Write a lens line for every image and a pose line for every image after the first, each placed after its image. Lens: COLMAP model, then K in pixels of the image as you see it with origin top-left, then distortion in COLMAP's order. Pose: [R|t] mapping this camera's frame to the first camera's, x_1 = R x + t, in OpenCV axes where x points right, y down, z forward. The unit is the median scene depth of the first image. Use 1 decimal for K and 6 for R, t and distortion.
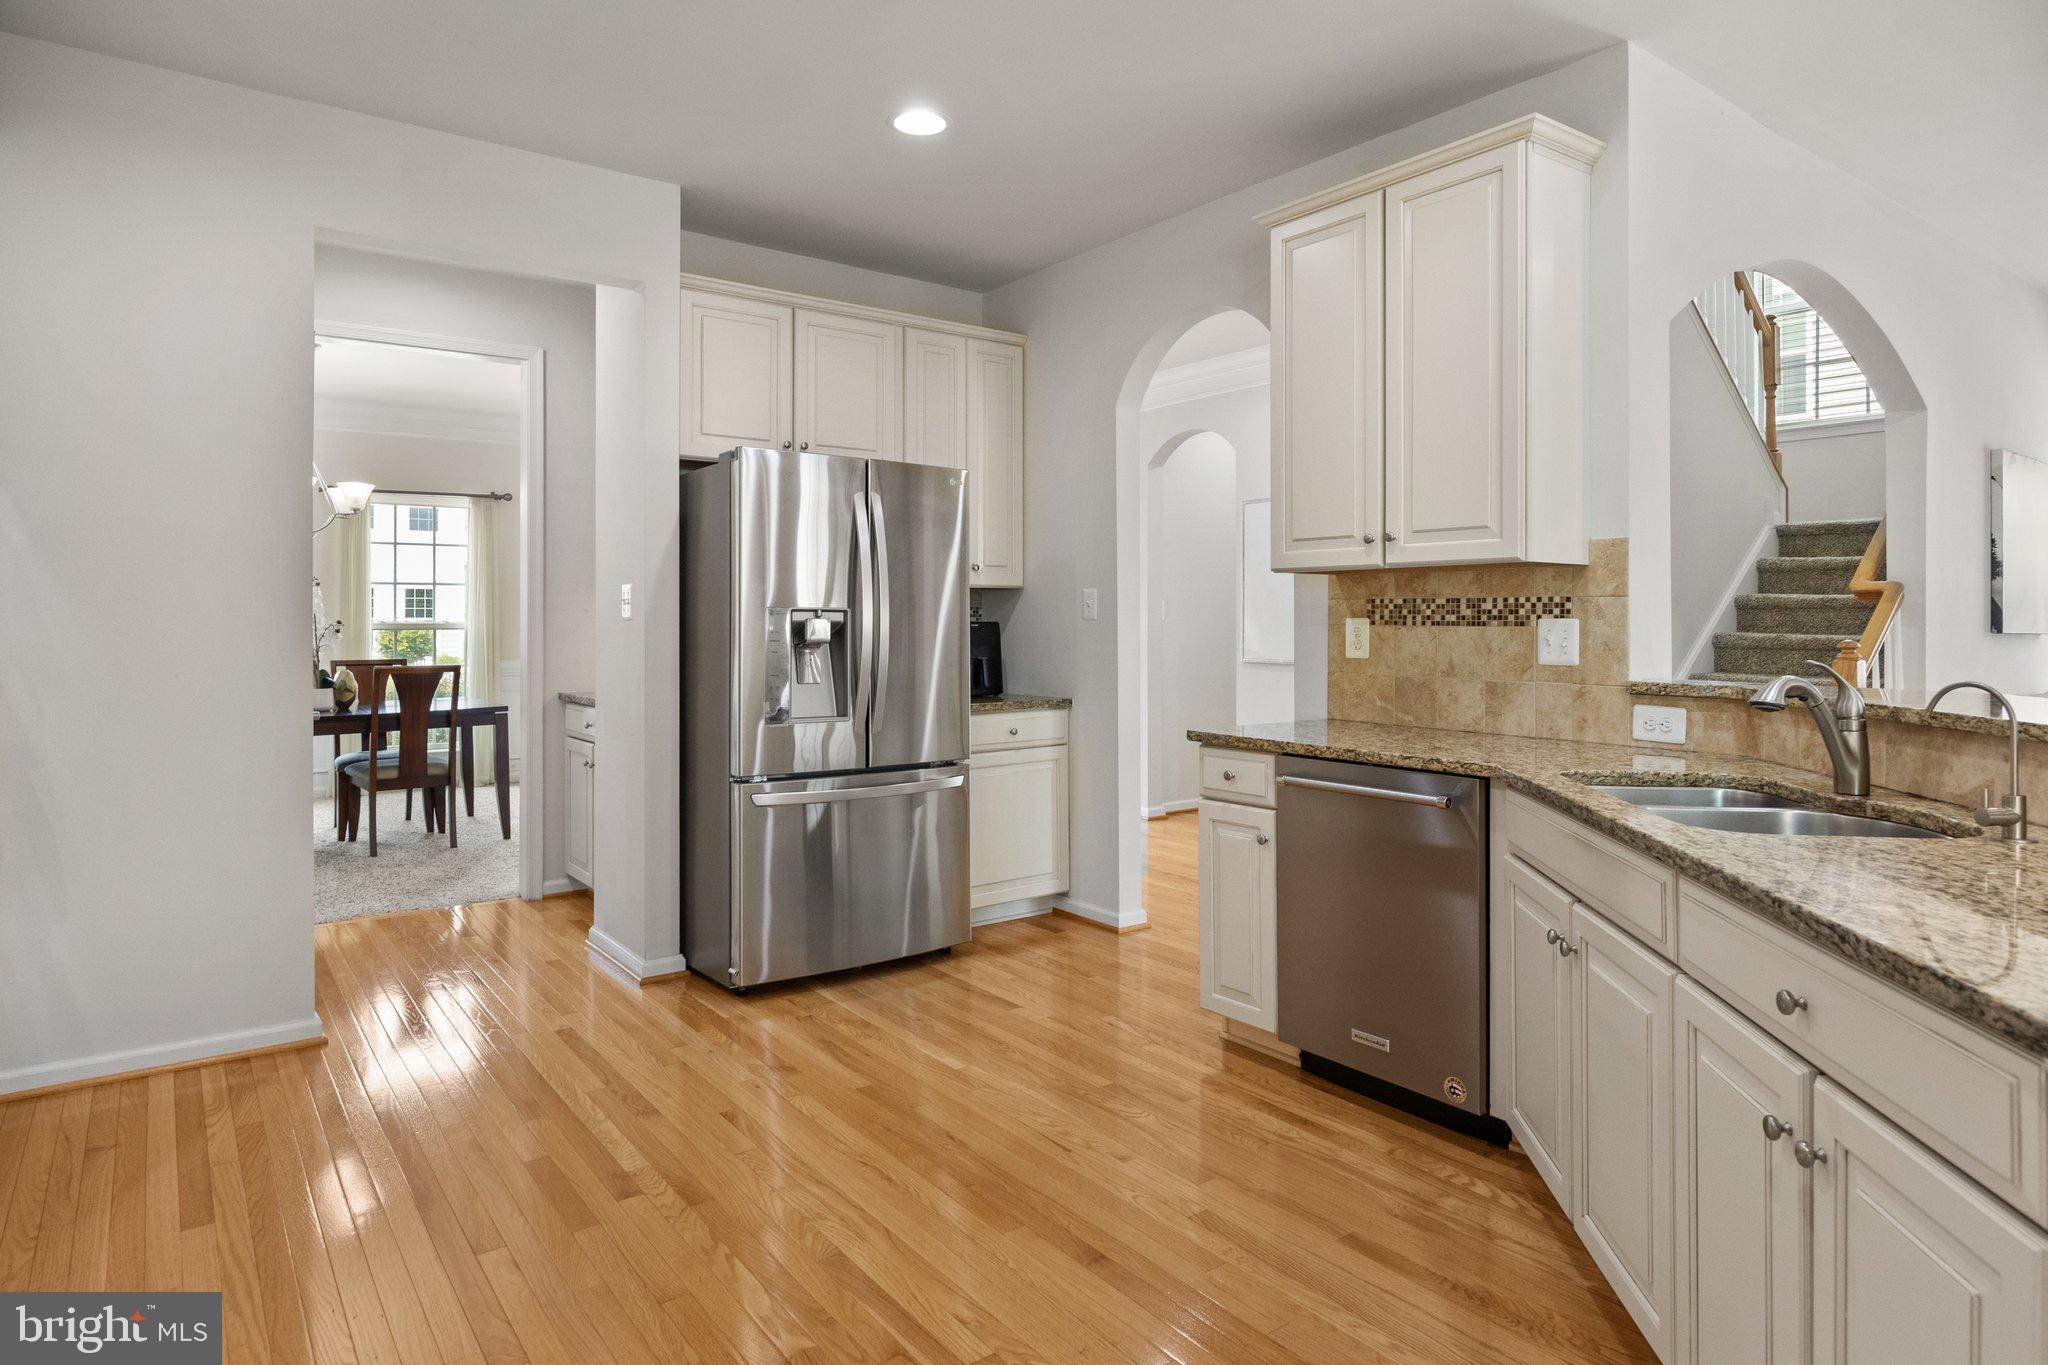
lens RADIAL K [[1181.5, 0, 1021.4], [0, 1181.5, 611.0], [0, 0, 1]] dist [-0.001683, -0.000225]
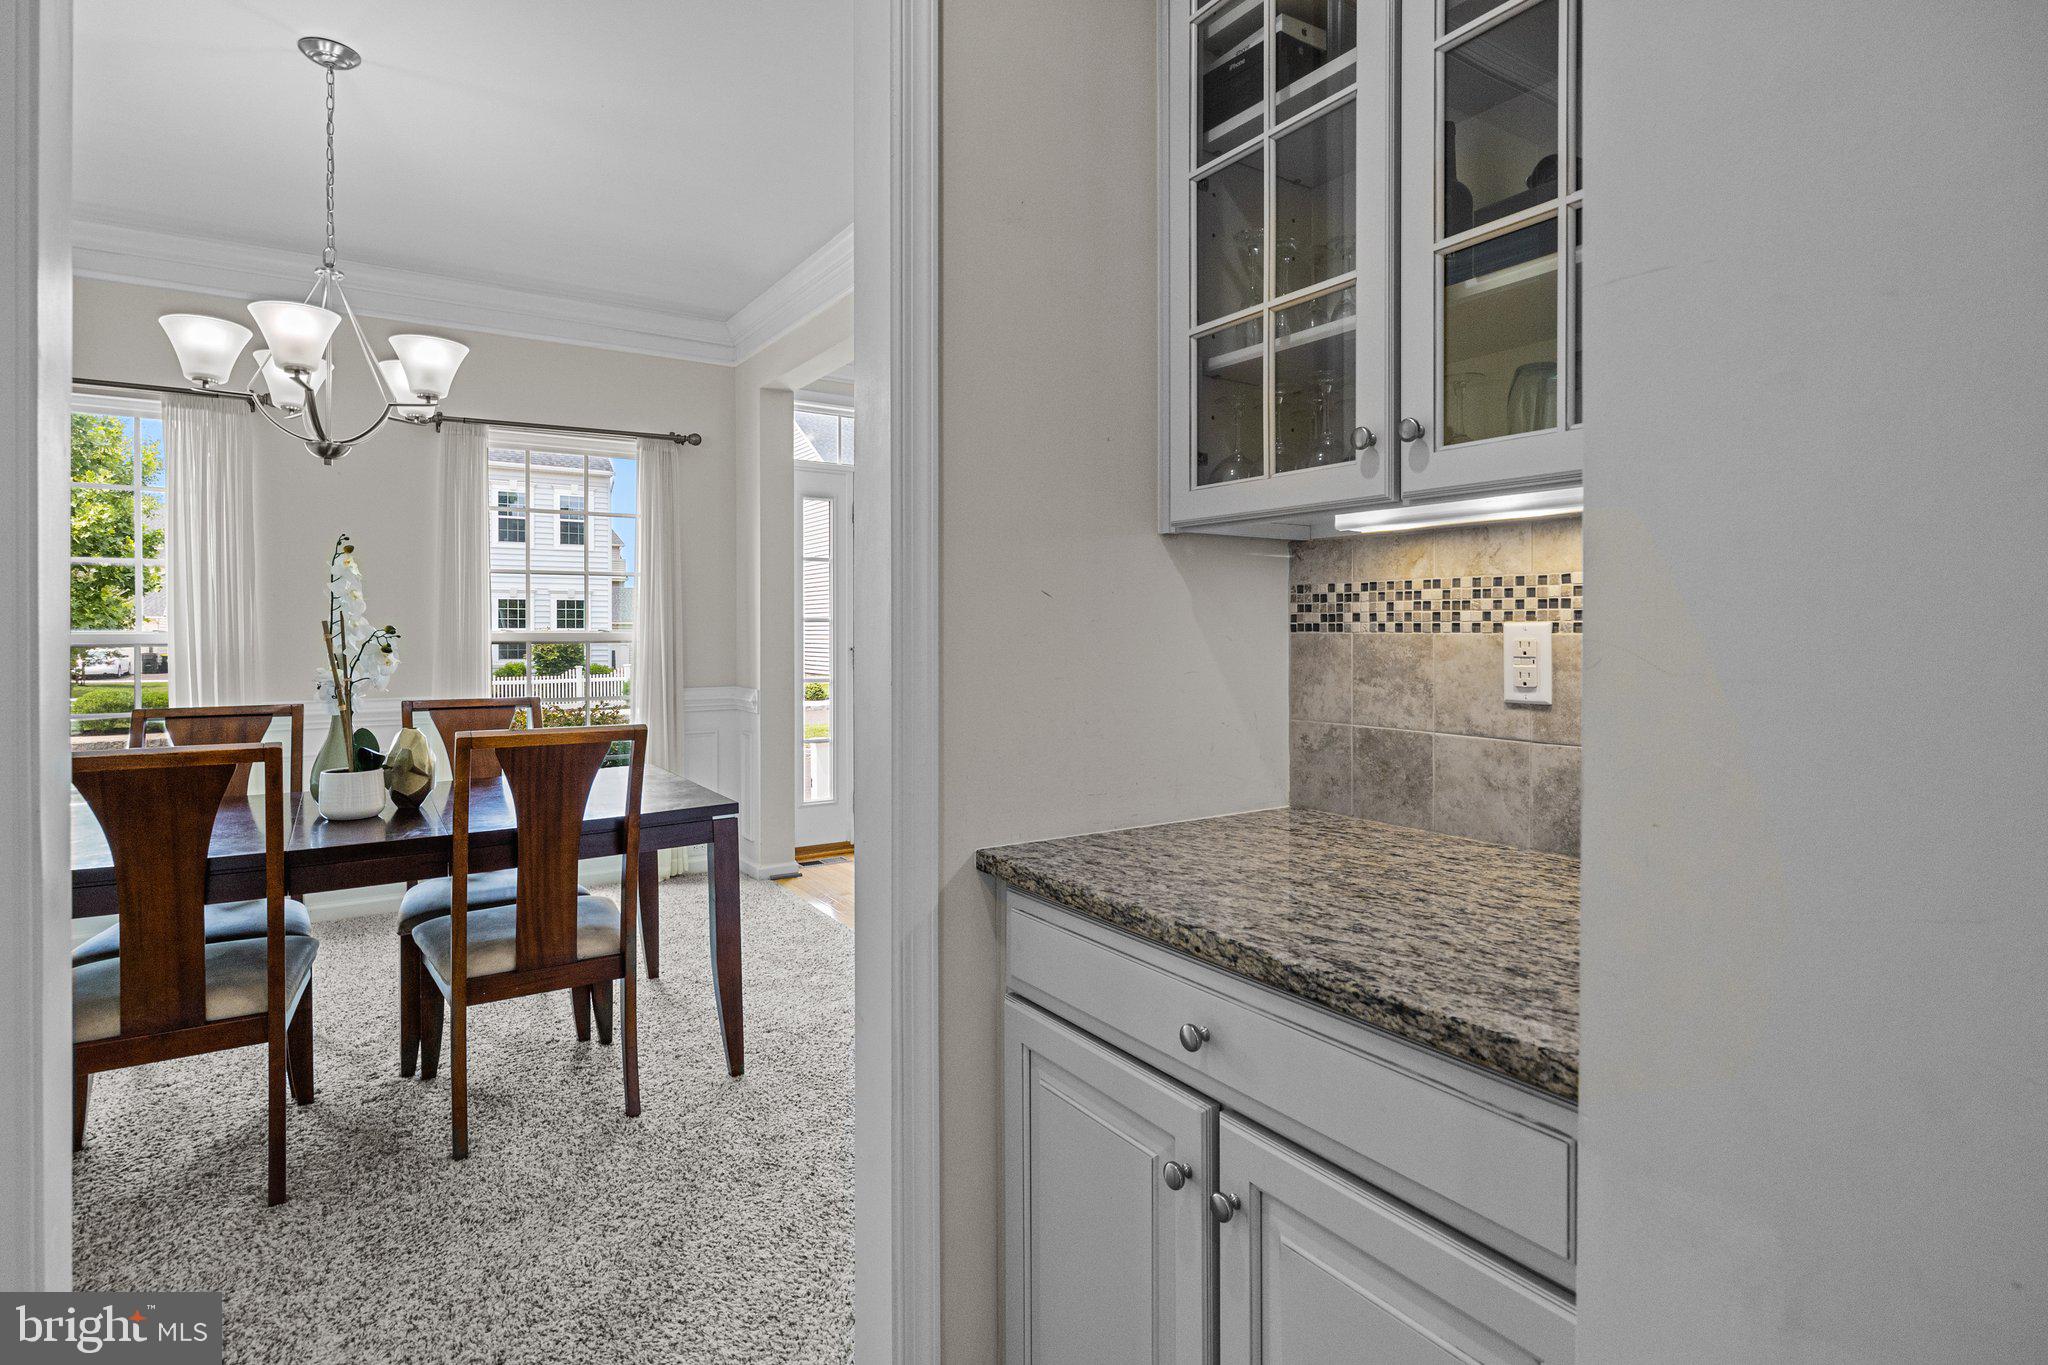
lens RADIAL K [[1050.8, 0, 1025.7], [0, 1050.8, 634.1], [0, 0, 1]] dist [-0.004374, -0.001044]
pose [[0.997991, -0.000619, -0.063354, -0.292854], [0.001285, 0.999944, 0.010474, 0.006935], [0.063344, -0.010534, 0.997936, 0.585254]]
